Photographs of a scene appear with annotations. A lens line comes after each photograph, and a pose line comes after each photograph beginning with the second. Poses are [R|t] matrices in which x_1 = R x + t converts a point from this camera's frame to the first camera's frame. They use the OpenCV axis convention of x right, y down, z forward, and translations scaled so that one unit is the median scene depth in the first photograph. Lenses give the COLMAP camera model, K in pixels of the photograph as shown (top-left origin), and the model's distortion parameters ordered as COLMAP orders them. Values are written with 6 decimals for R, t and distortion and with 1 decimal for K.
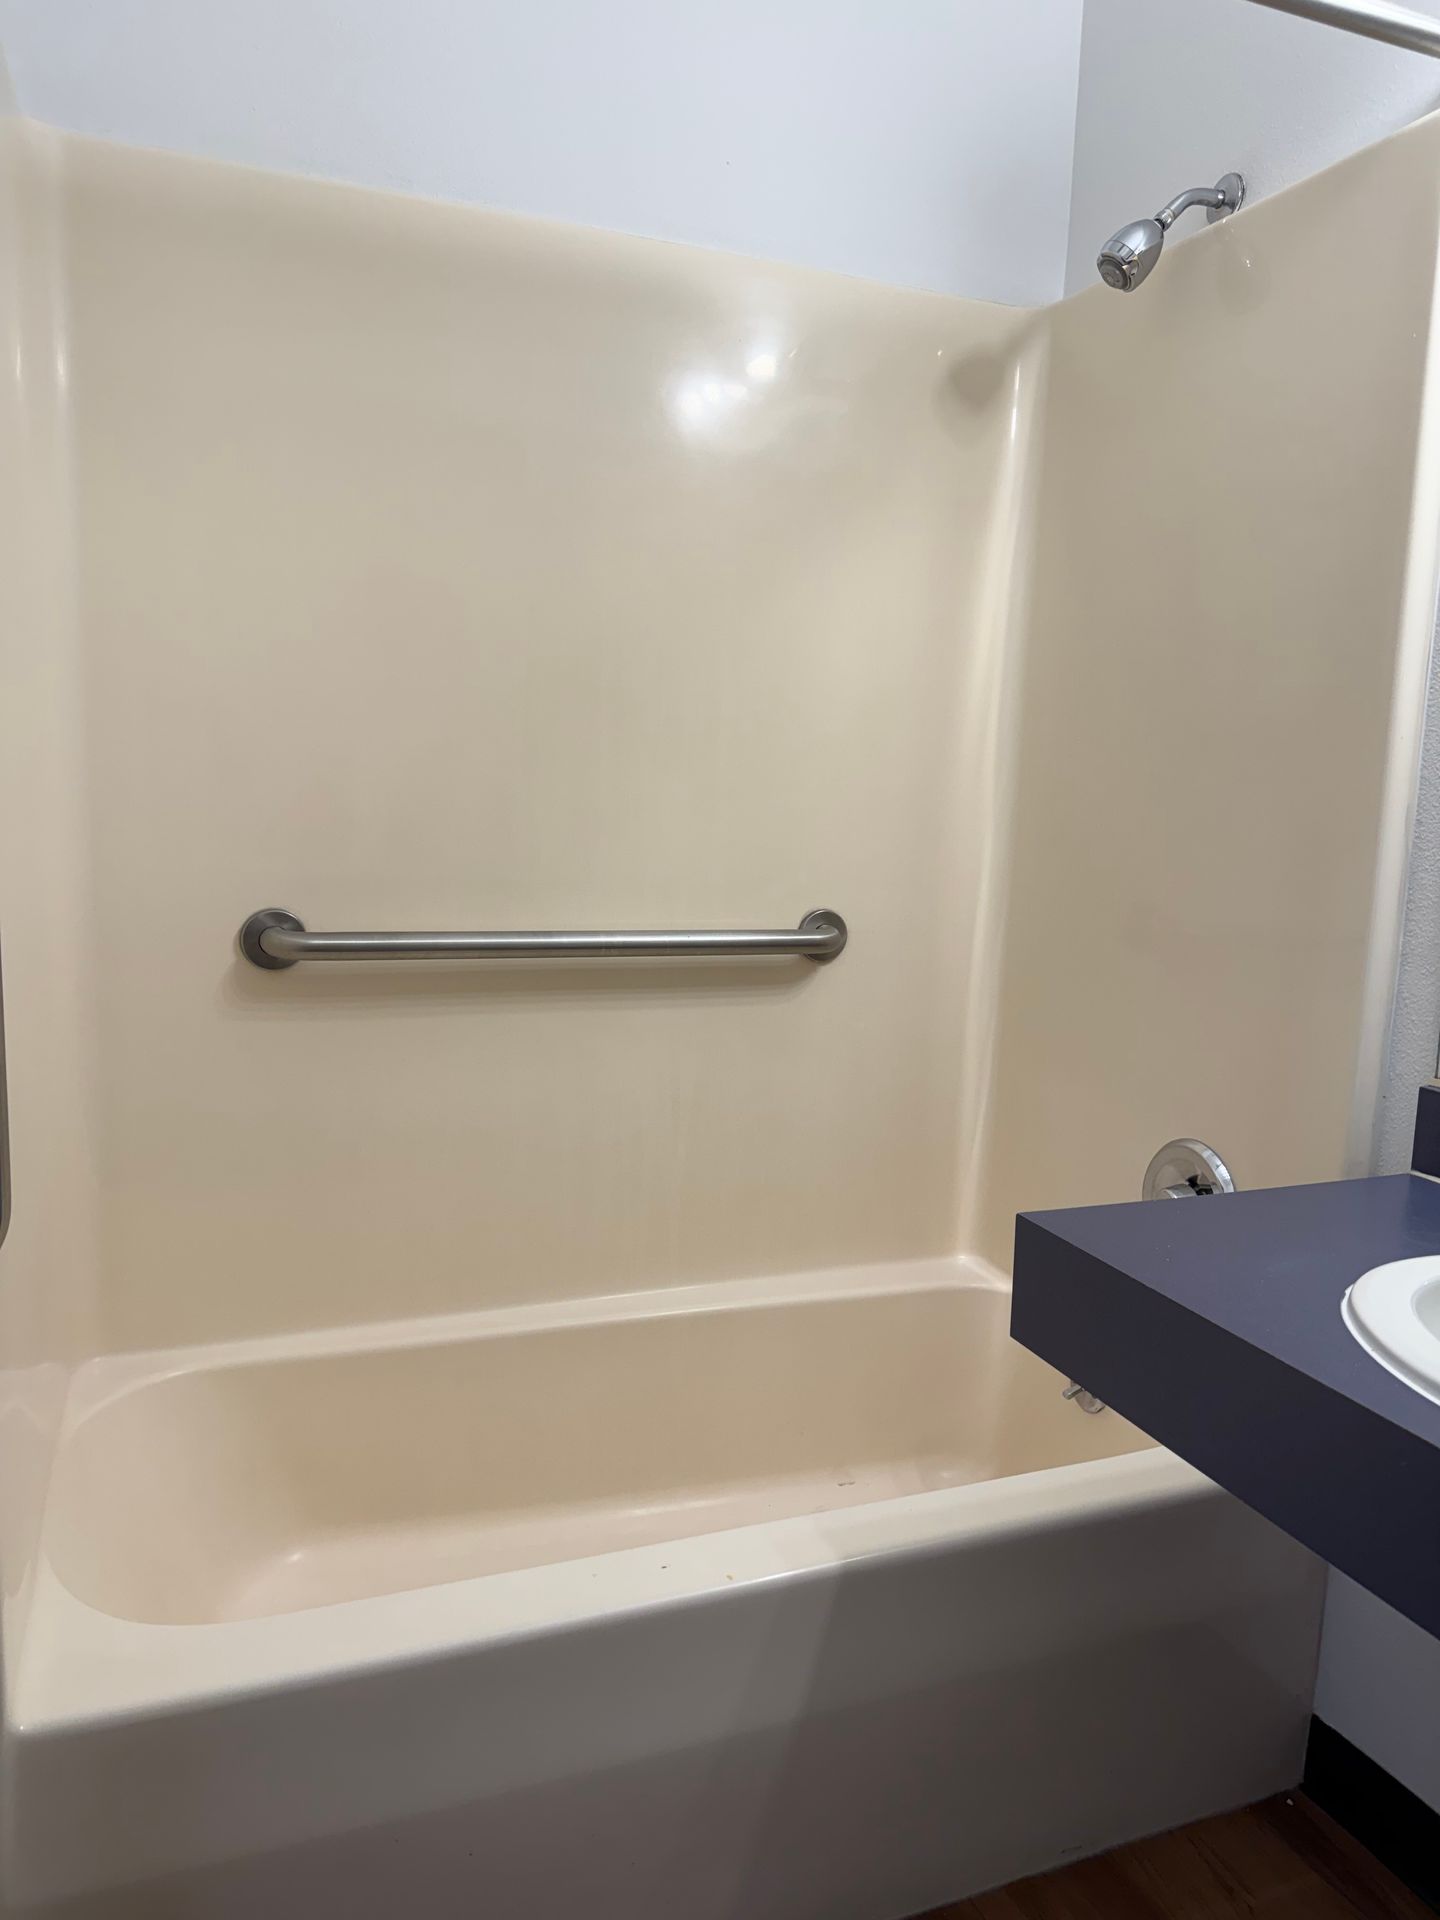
lens RADIAL K [[1352.8, 0, 740.3], [0, 1352.8, 951.8], [0, 0, 1]] dist [0.056225, -0.075538]
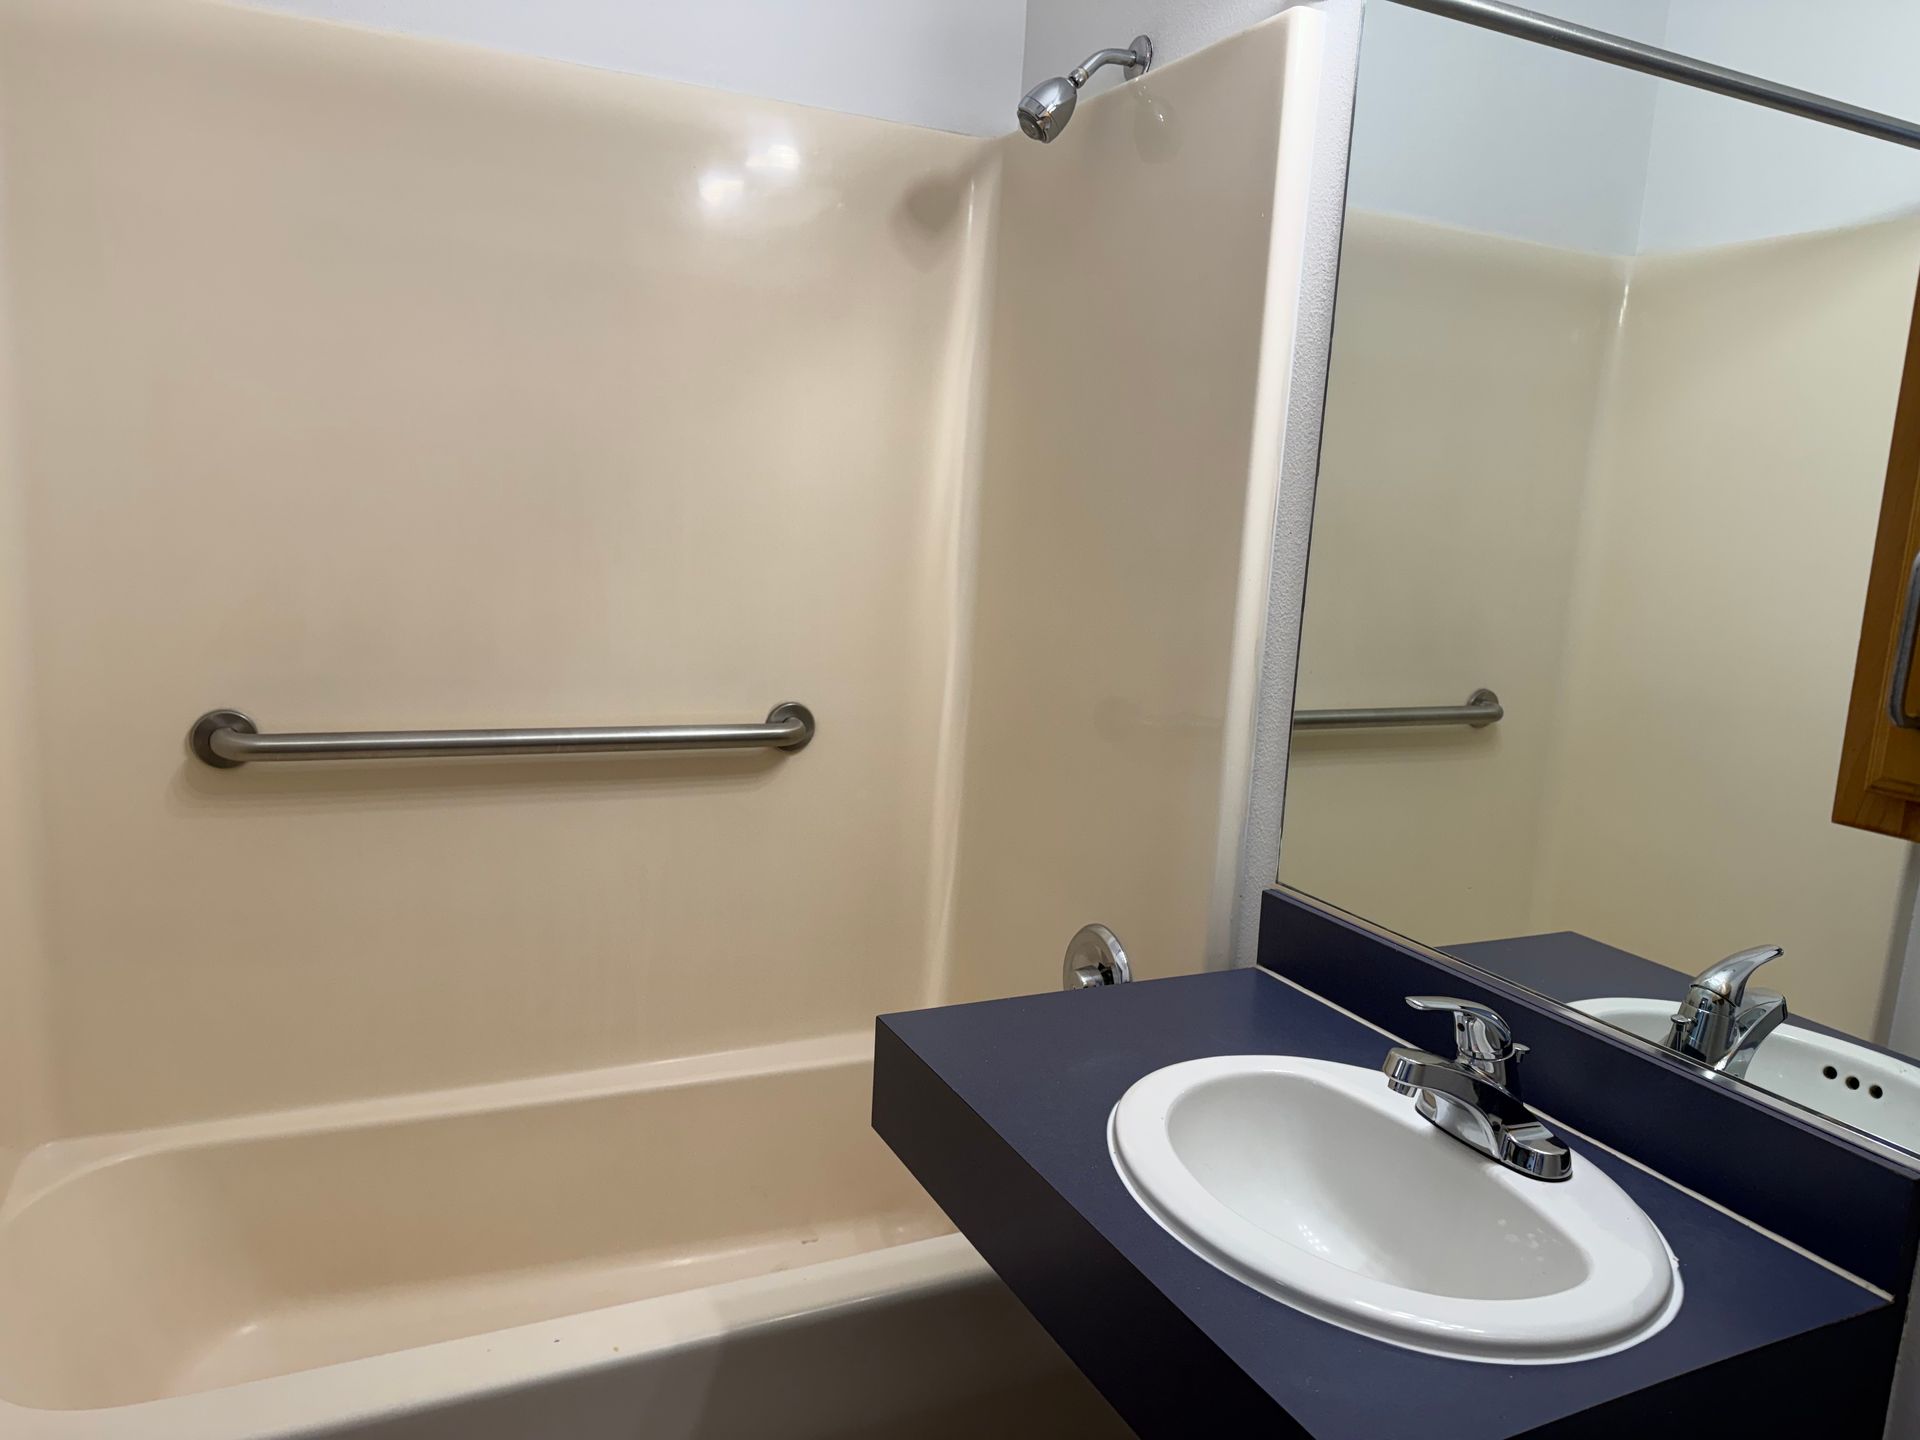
lens RADIAL K [[1352.8, 0, 960.5], [0, 1352.8, 708.1], [0, 0, 1]] dist [0.056225, -0.075538]
pose [[0.997384, 0.007301, 0.071920, 0.139684], [-0.008784, 0.999755, 0.020317, -0.059011], [-0.071754, -0.020895, 0.997203, -0.073419]]
